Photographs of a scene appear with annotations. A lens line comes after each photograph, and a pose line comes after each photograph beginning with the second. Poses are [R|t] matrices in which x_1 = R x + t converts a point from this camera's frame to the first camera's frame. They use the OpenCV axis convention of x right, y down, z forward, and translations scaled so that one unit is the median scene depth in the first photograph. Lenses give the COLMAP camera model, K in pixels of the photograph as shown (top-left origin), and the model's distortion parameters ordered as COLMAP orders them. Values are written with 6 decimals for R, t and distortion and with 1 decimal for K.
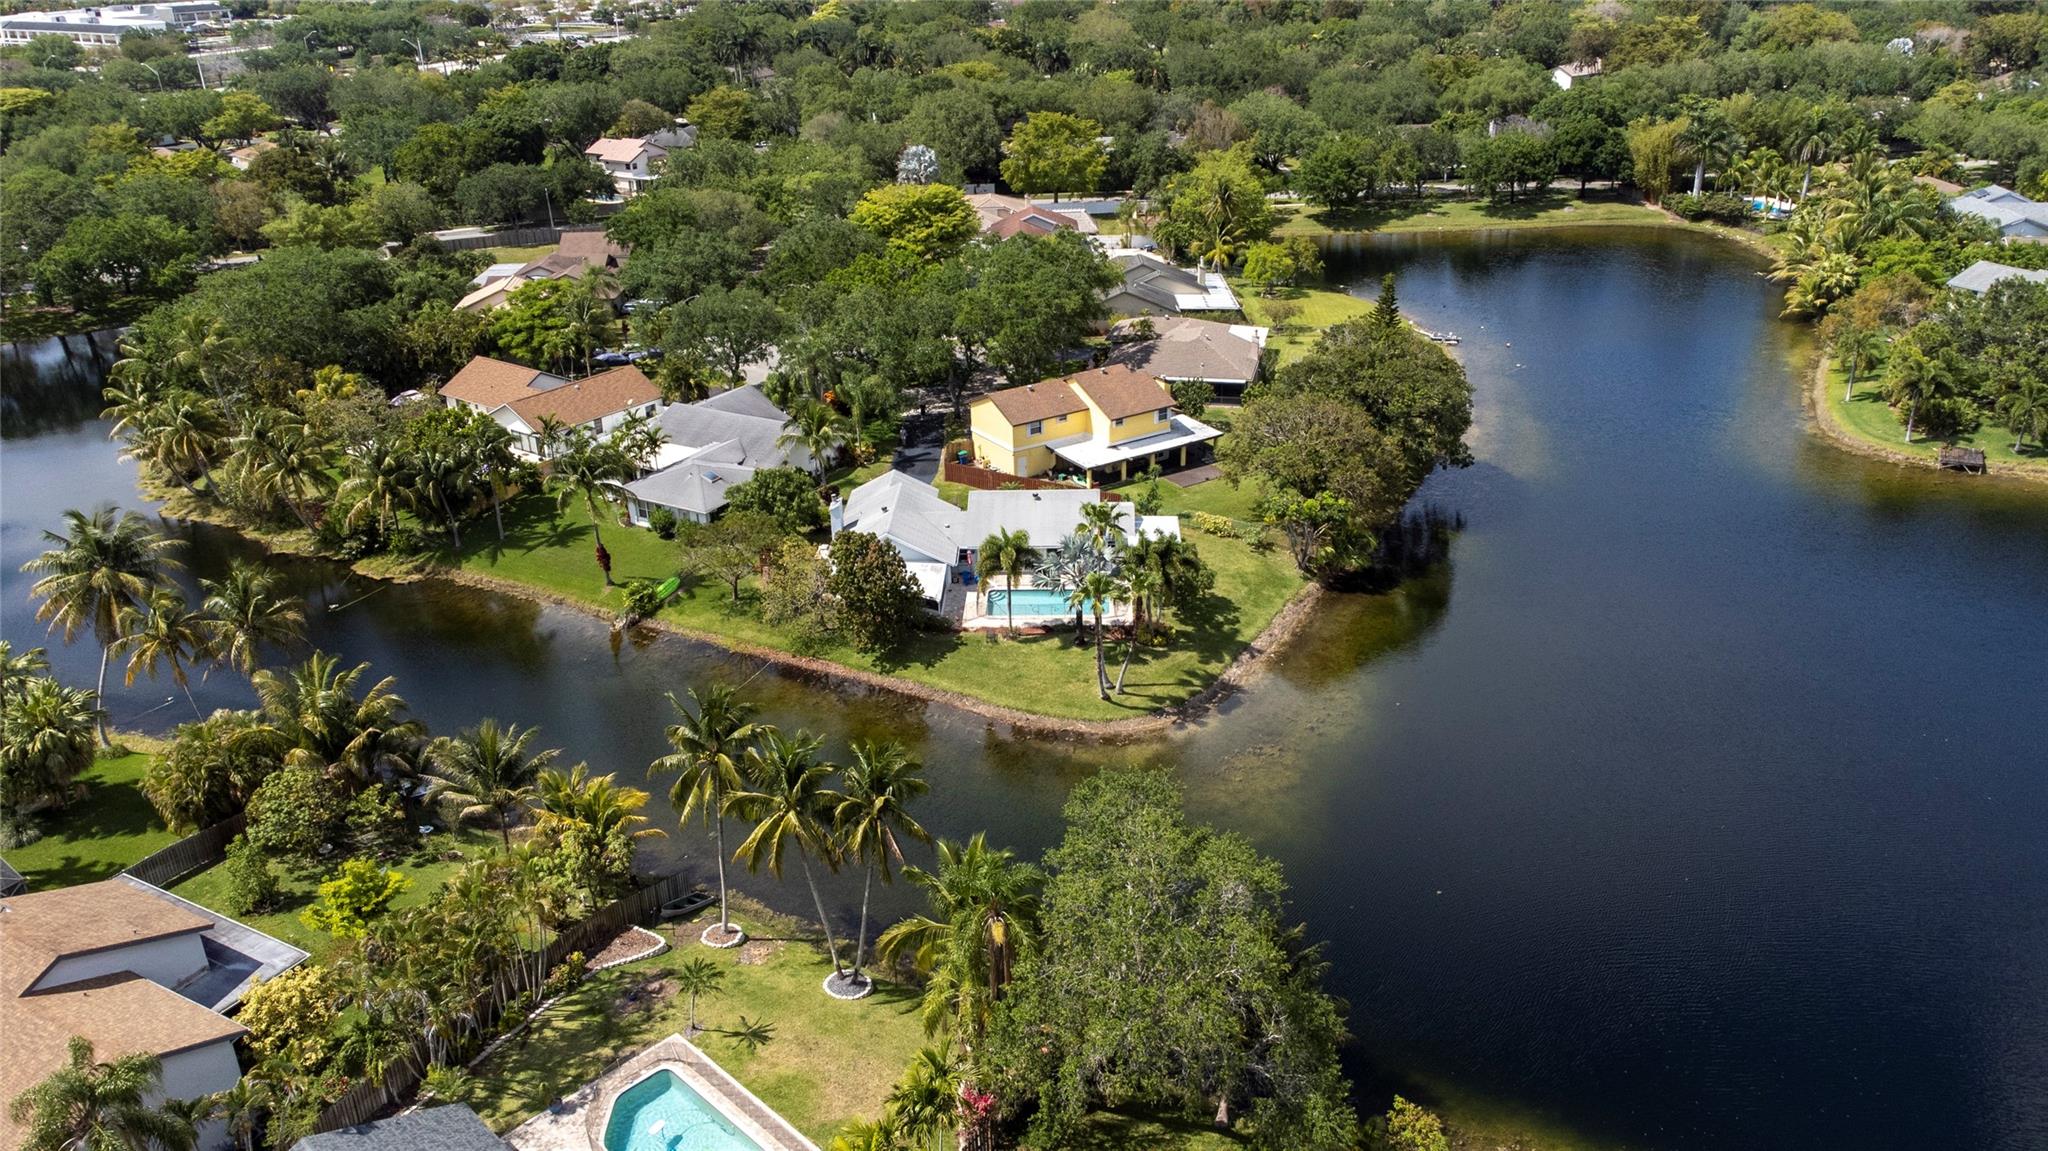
lens RADIAL K [[1534.5, 0, 1024.0], [0, 1534.5, 575.5], [0, 0, 1]] dist [0.034896, 0.035388]
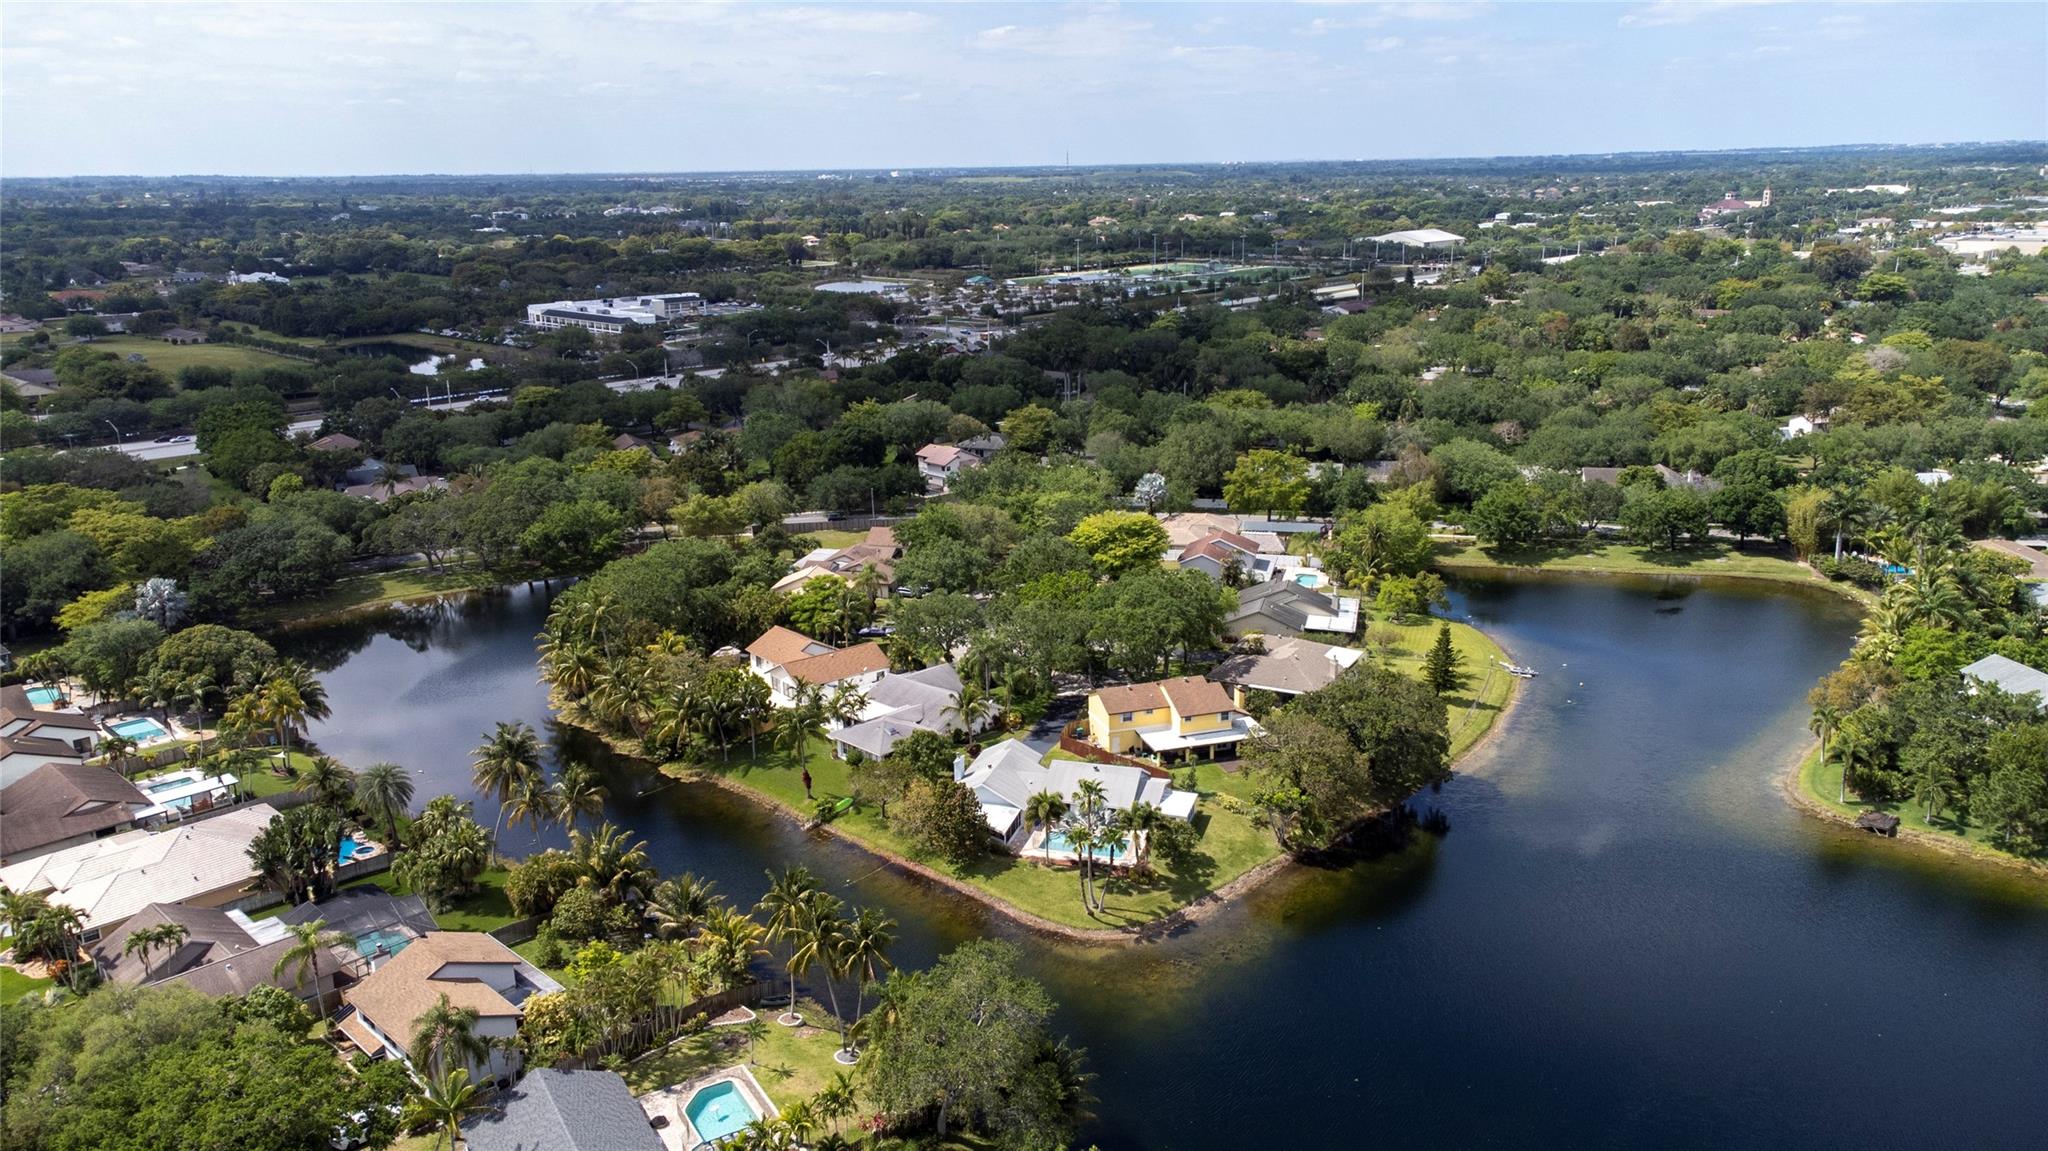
lens RADIAL K [[1551.2, 0, 1024.0], [0, 1551.2, 575.5], [0, 0, 1]] dist [0.140635, -0.438405]
pose [[0.964659, 0.076091, -0.252275, 0.278350], [-0.112913, 0.984413, -0.134842, -0.024737], [0.238082, 0.158562, 0.958214, -0.404669]]
